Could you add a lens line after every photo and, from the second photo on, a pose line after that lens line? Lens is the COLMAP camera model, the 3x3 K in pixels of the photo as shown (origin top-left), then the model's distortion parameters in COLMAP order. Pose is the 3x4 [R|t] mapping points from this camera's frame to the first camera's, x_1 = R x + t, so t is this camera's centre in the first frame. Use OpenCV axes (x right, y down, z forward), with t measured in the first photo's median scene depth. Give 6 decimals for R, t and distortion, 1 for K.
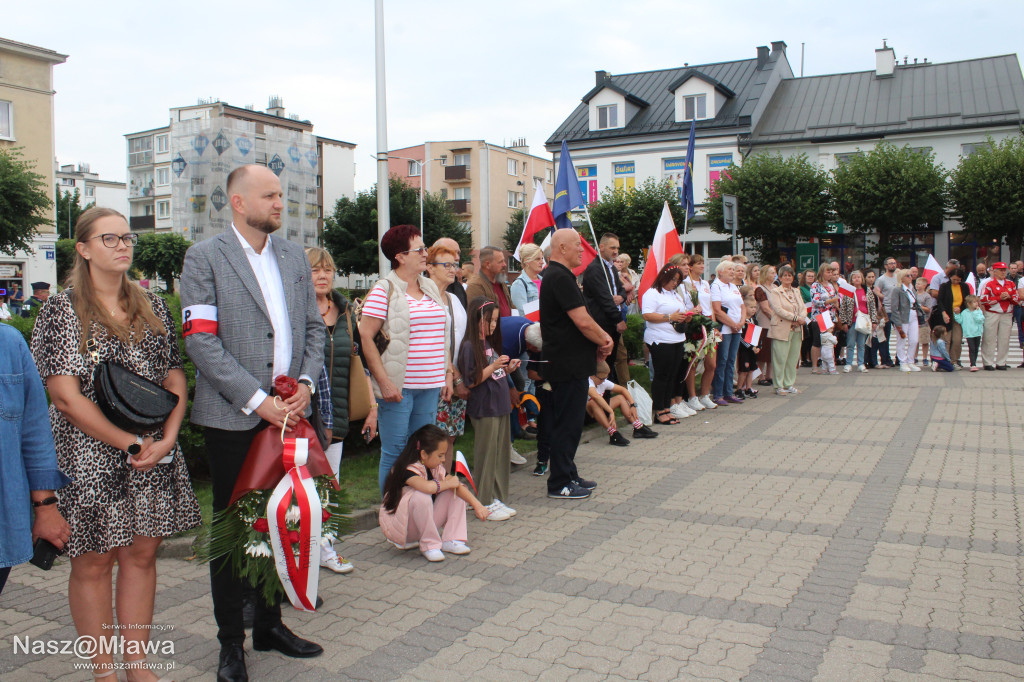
lens RADIAL K [[864.9, 0, 512.0], [0, 864.9, 341.0], [0, 0, 1]] dist [-0.173736, 0.162088]
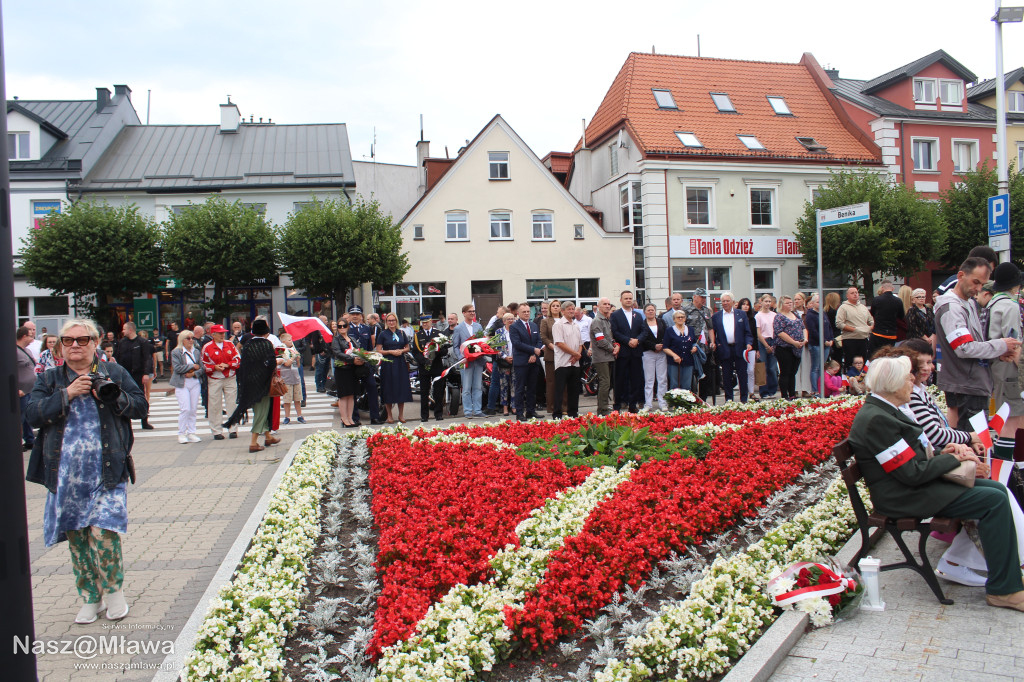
lens RADIAL K [[864.9, 0, 512.0], [0, 864.9, 341.0], [0, 0, 1]] dist [-0.173736, 0.162088]
pose [[0.773163, -0.021266, 0.633850, 0.074234], [0.060953, 0.997303, -0.040889, -0.005511], [-0.631271, 0.070248, 0.772374, 0.023056]]
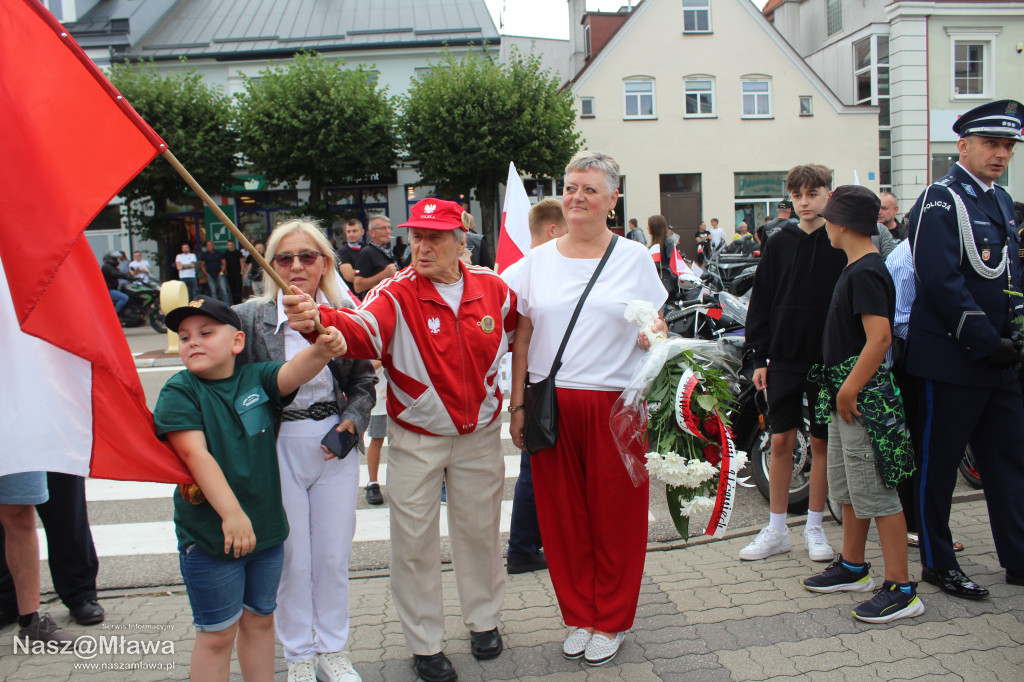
lens RADIAL K [[864.9, 0, 512.0], [0, 864.9, 341.0], [0, 0, 1]] dist [-0.173736, 0.162088]
pose [[0.837862, -0.081759, 0.539724, 0.175708], [0.064799, 0.996626, 0.050379, -0.024418], [-0.542022, -0.007237, 0.840333, 0.297774]]
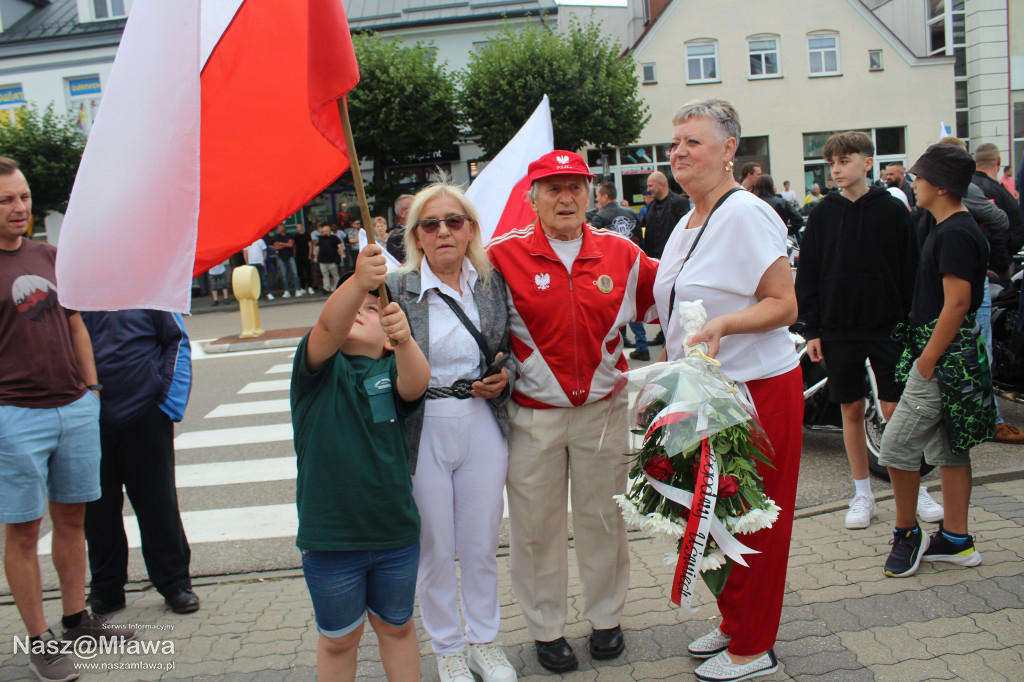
lens RADIAL K [[864.9, 0, 512.0], [0, 864.9, 341.0], [0, 0, 1]] dist [-0.173736, 0.162088]
pose [[0.872674, -0.126329, 0.471679, 0.175106], [0.103717, 0.991868, 0.073758, -0.024252], [-0.477161, -0.015446, 0.878680, 0.303210]]
